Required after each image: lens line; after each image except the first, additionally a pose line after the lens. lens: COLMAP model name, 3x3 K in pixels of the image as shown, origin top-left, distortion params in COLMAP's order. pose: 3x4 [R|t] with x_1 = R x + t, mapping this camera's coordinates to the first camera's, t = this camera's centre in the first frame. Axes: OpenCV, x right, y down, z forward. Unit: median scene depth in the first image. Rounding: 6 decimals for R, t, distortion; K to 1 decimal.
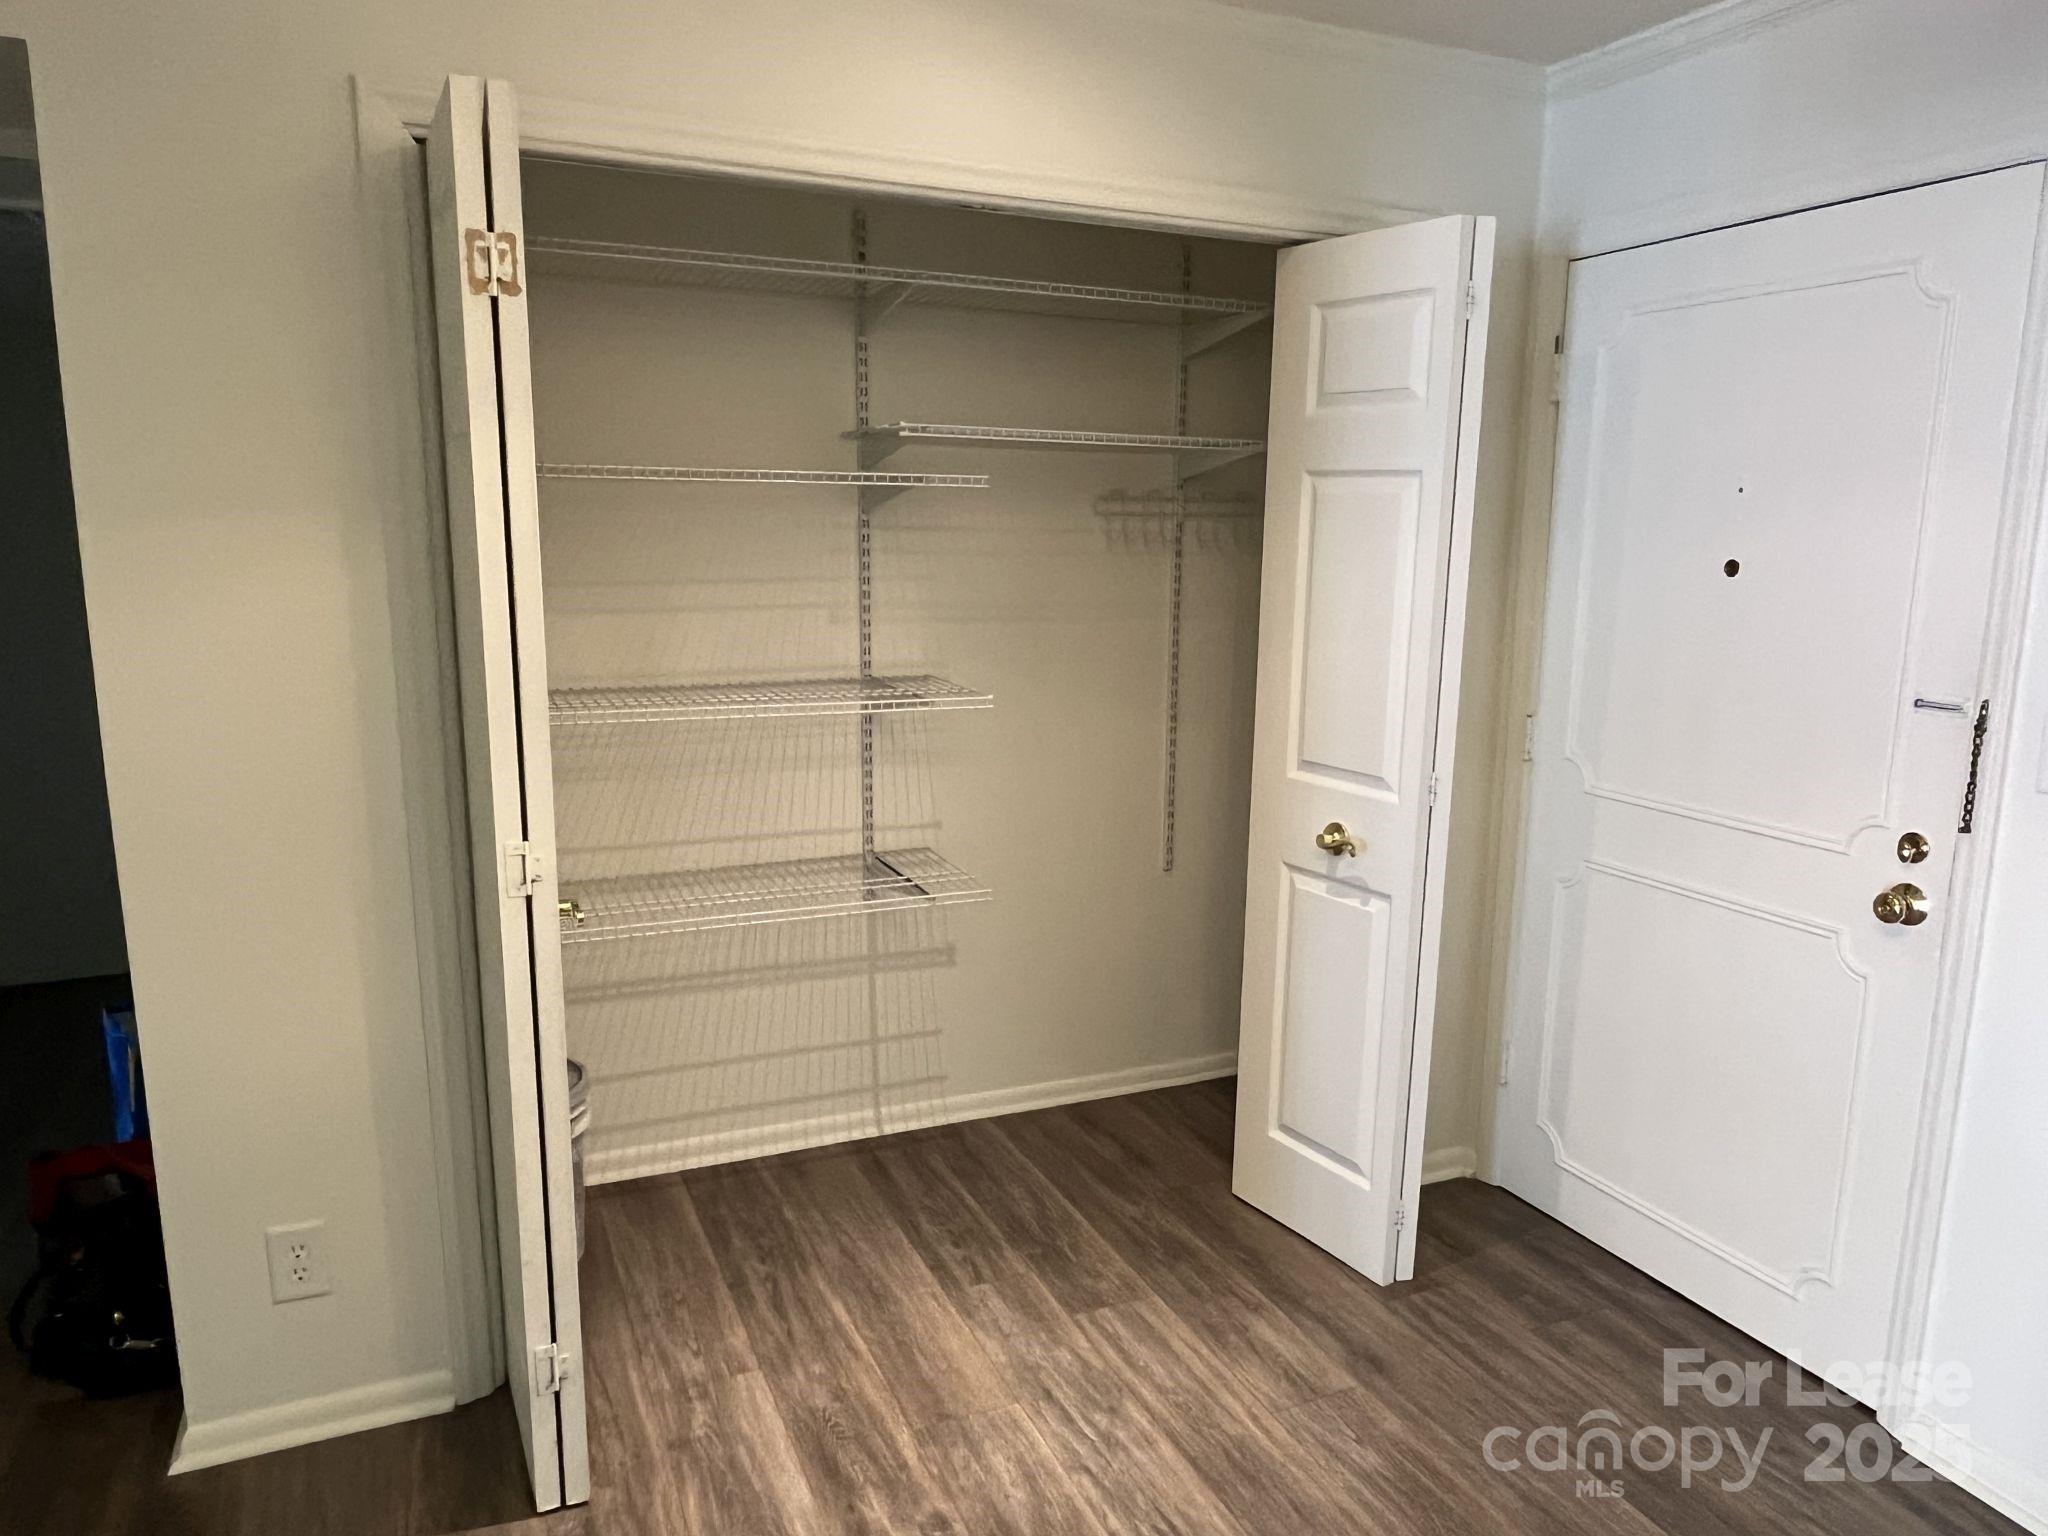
lens RADIAL K [[1400.3, 0, 1033.1], [0, 1400.3, 779.6], [0, 0, 1]] dist [-0.021418, 0.007805]
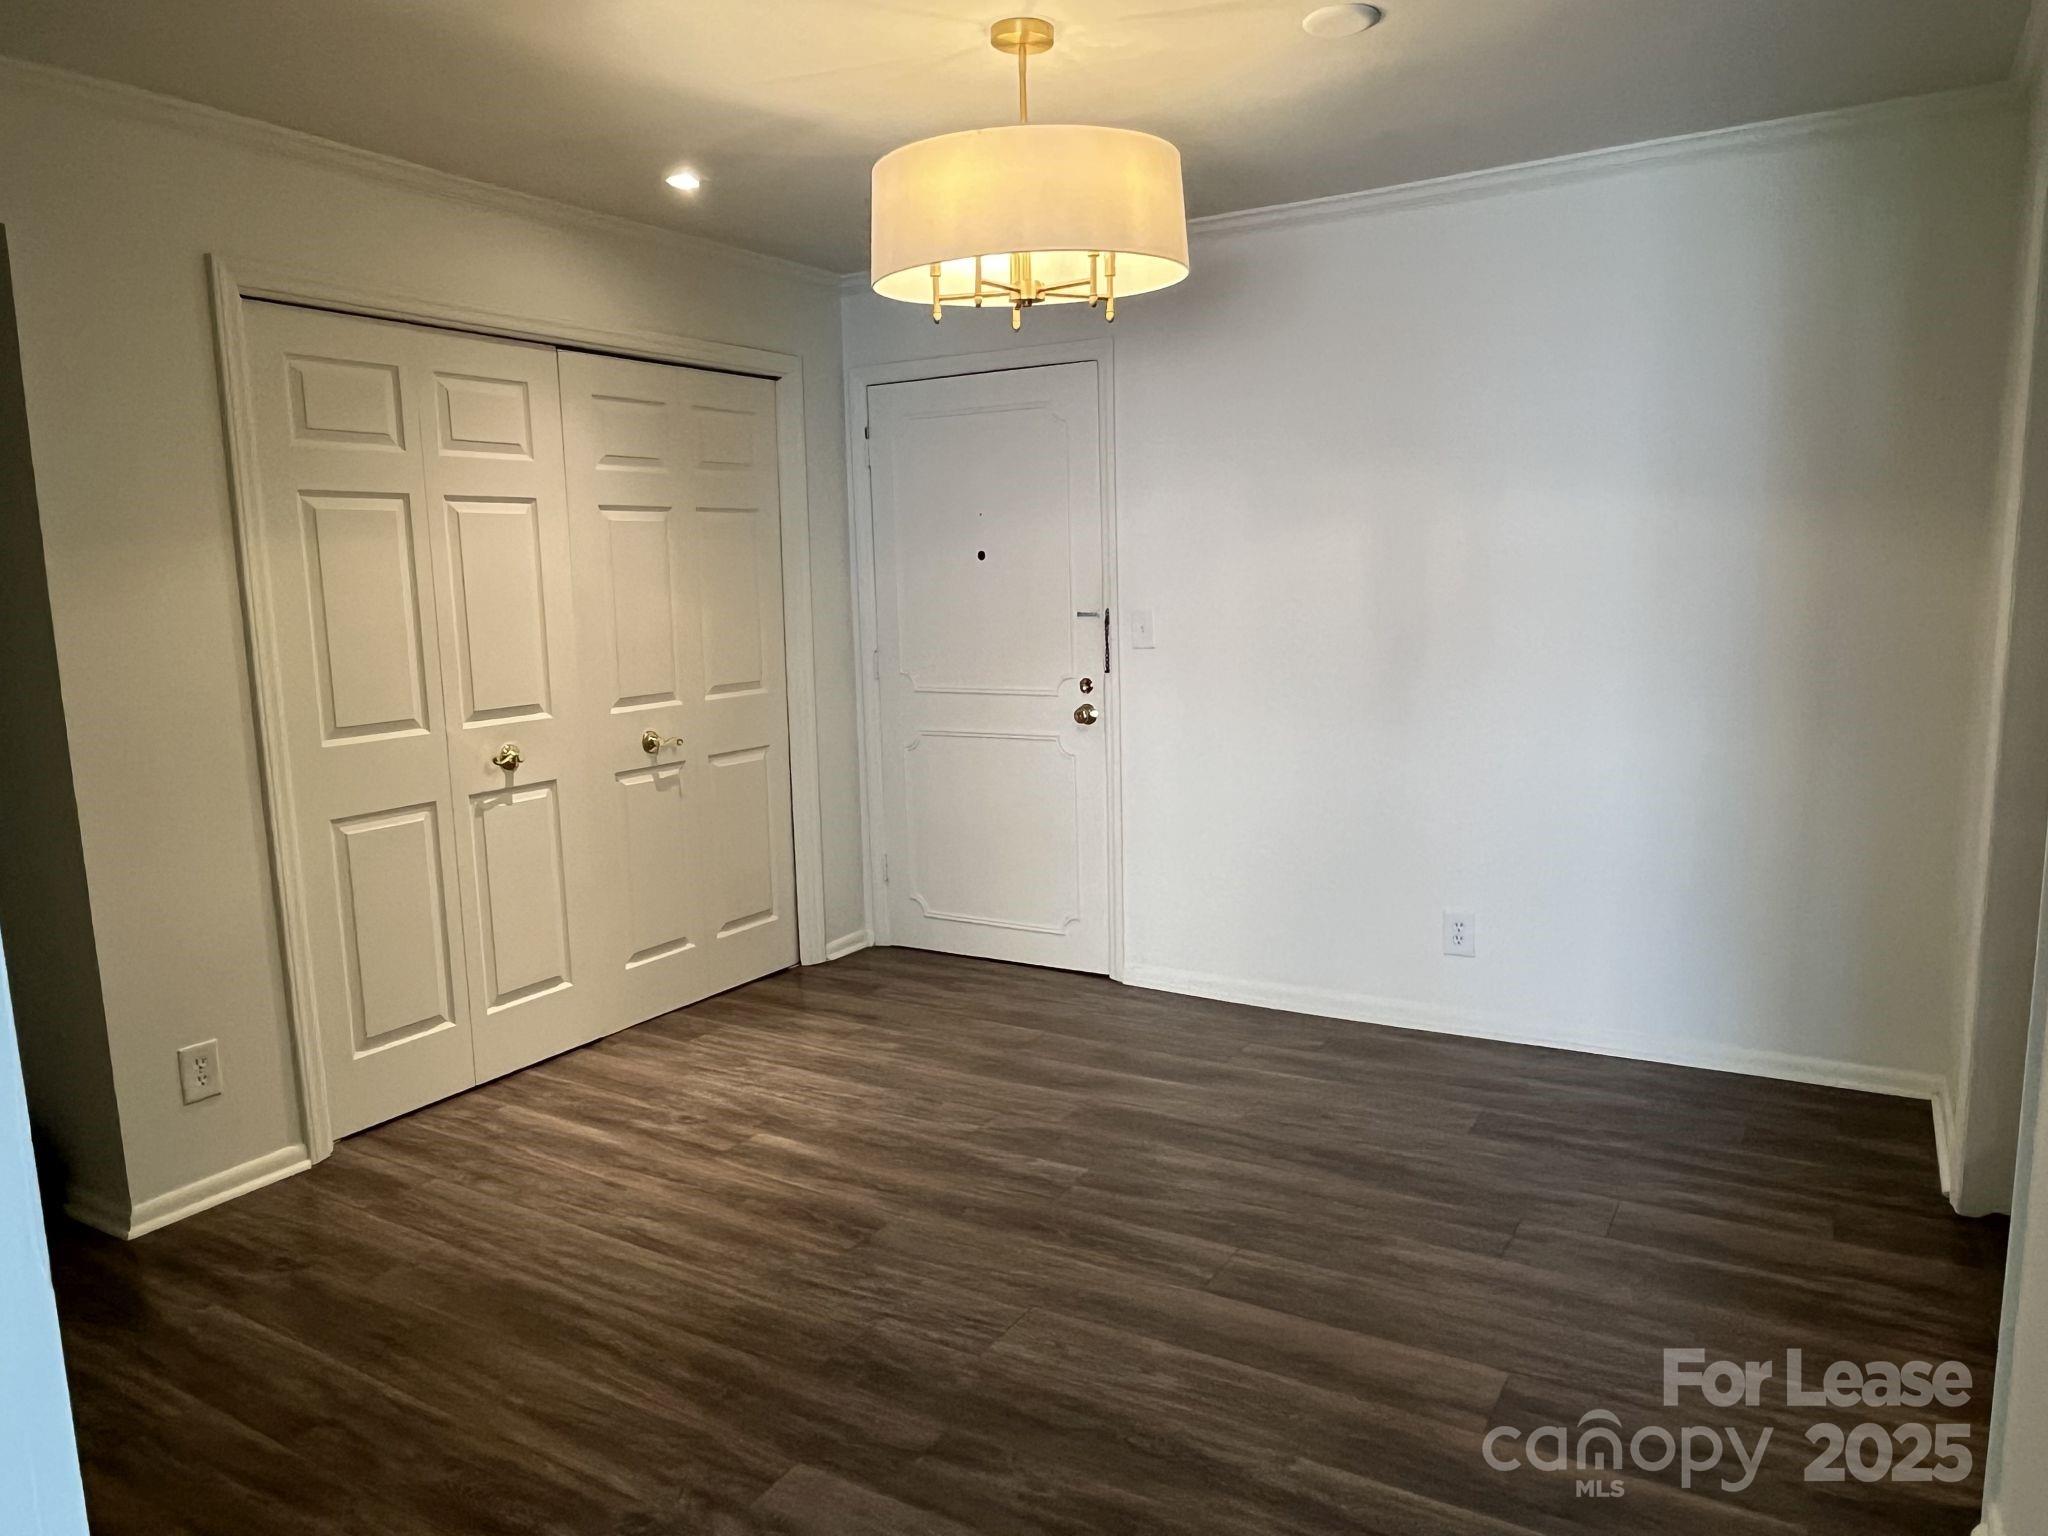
lens RADIAL K [[1400.3, 0, 1033.1], [0, 1400.3, 779.6], [0, 0, 1]] dist [-0.021418, 0.007805]
pose [[0.819333, -0.115043, 0.561658, -0.586077], [0.137795, 0.990459, 0.001862, 0.168027], [-0.556513, 0.075868, 0.827368, -0.628339]]
